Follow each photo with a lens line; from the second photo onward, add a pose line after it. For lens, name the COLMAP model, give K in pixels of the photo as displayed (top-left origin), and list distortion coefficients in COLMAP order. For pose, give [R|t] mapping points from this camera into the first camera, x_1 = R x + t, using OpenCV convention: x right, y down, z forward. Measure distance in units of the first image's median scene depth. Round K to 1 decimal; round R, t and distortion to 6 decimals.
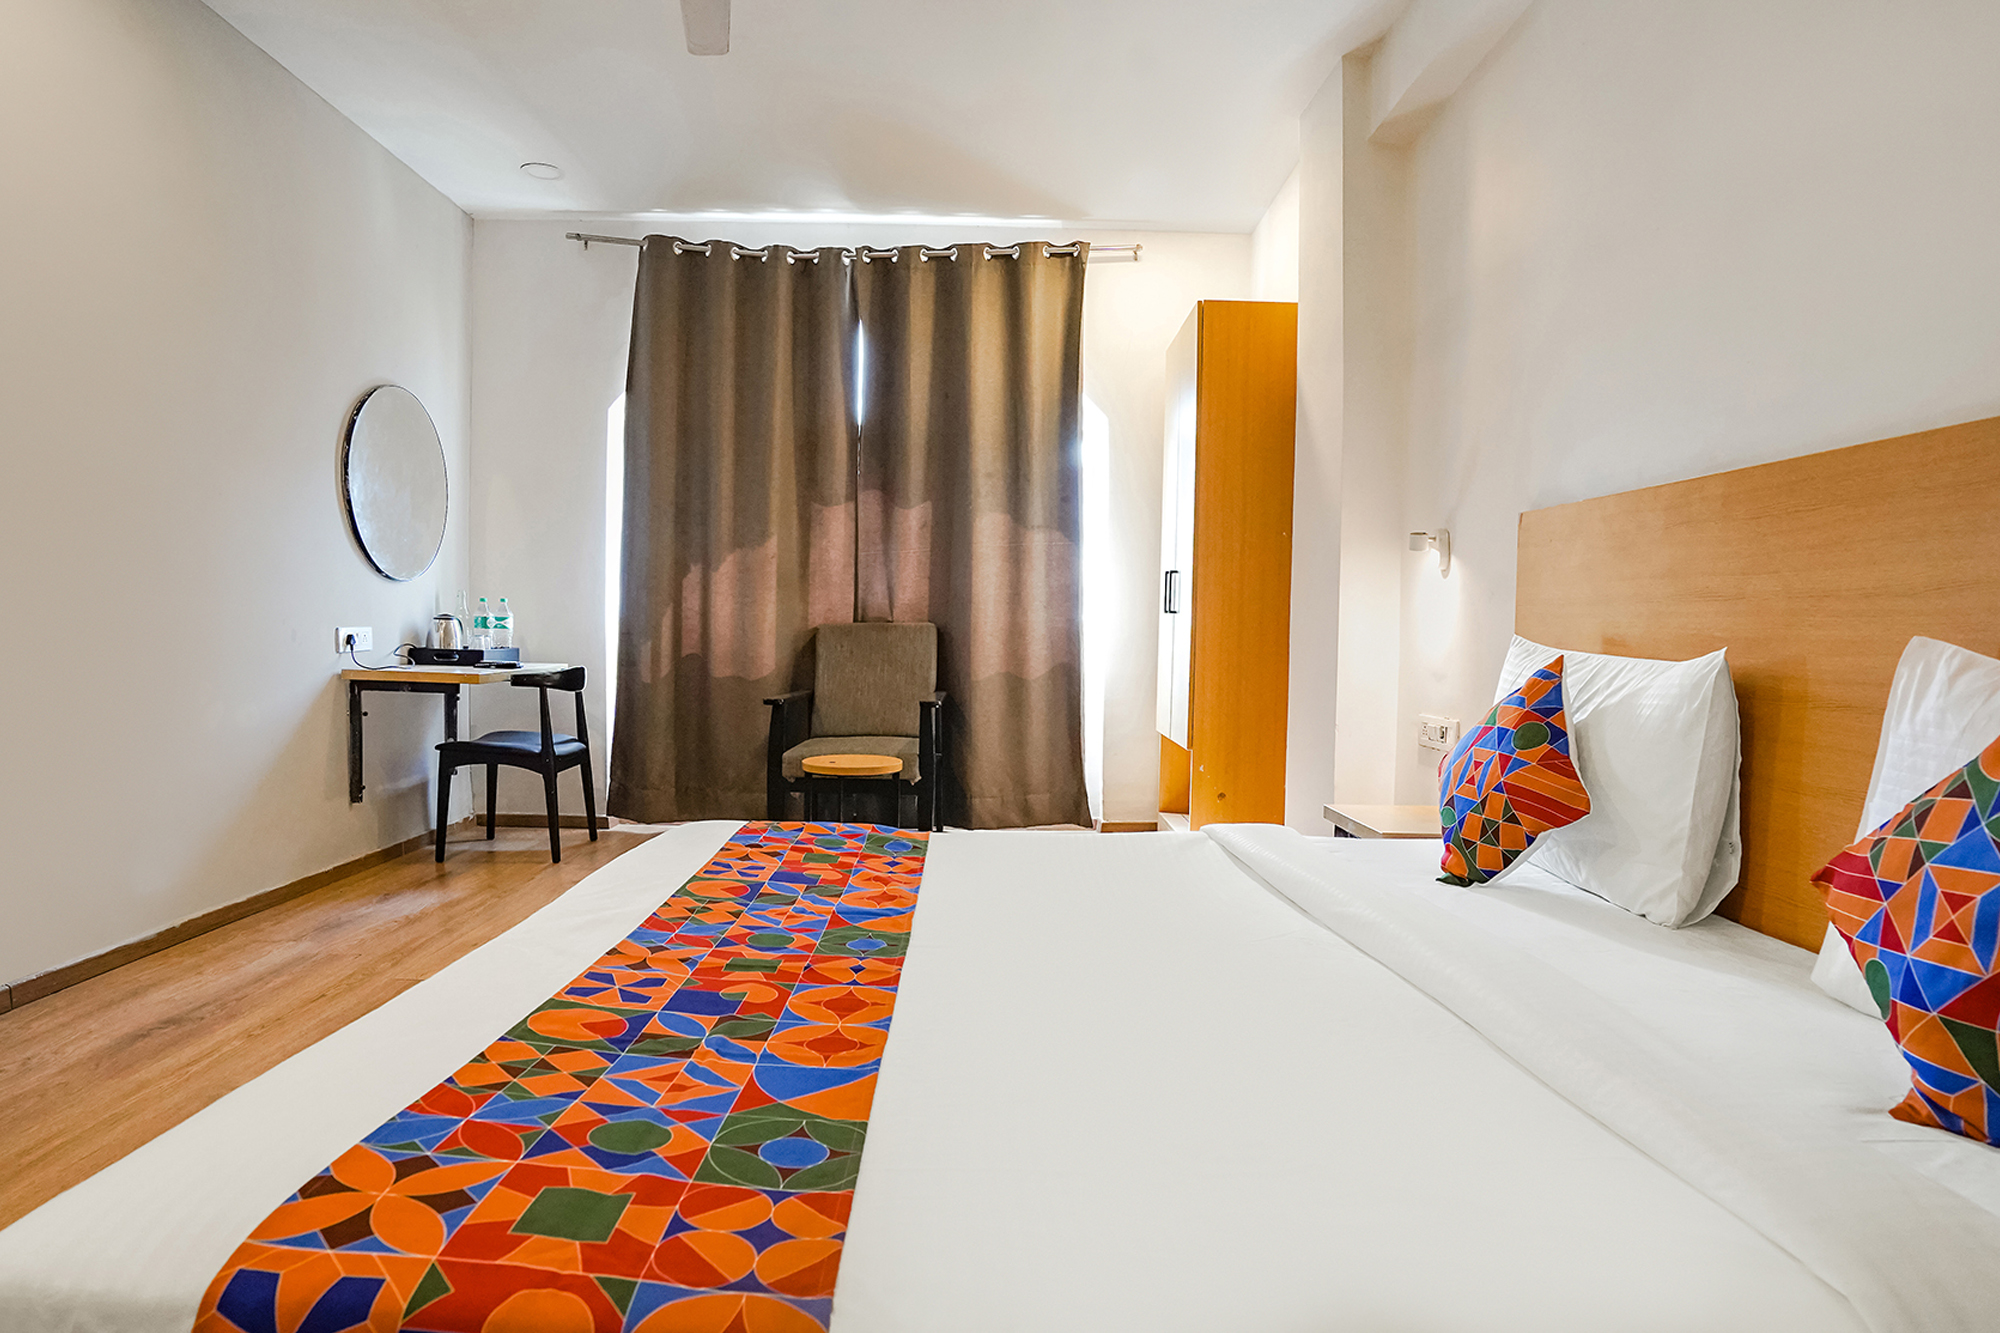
lens RADIAL K [[1105.0, 0, 1000.0], [0, 1105.0, 662.3], [0, 0, 1]] dist [-0.055615, 0.014081]
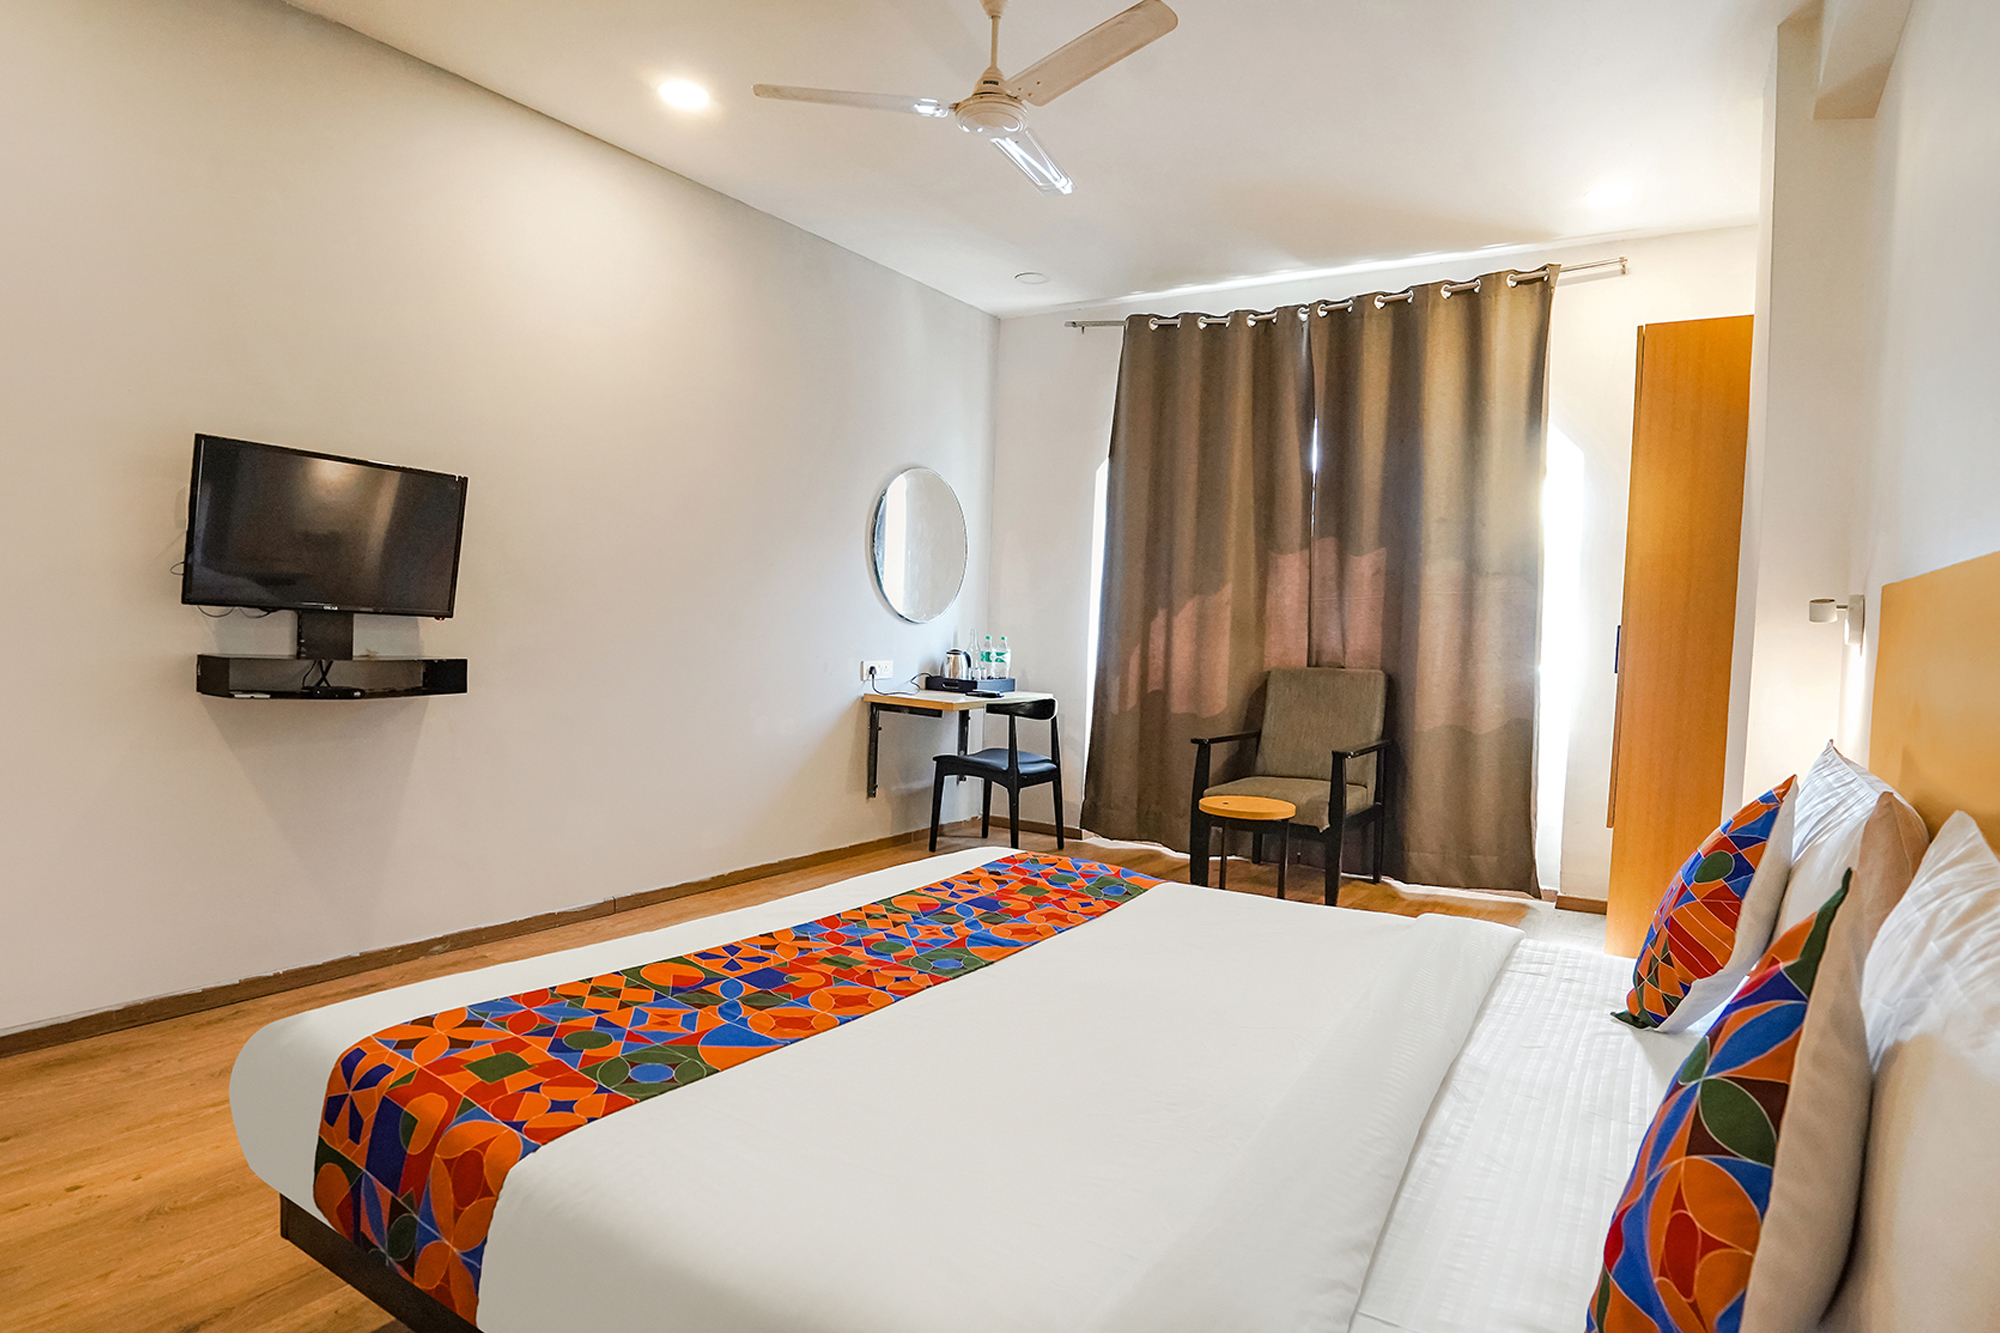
lens RADIAL K [[1105.0, 0, 1007.6], [0, 1105.0, 662.0], [0, 0, 1]] dist [-0.055615, 0.014081]
pose [[0.835468, 0.034386, -0.548462, 0.213793], [-0.040945, 0.999161, 0.000273, -0.031851], [0.548011, 0.022229, 0.836176, -0.007539]]
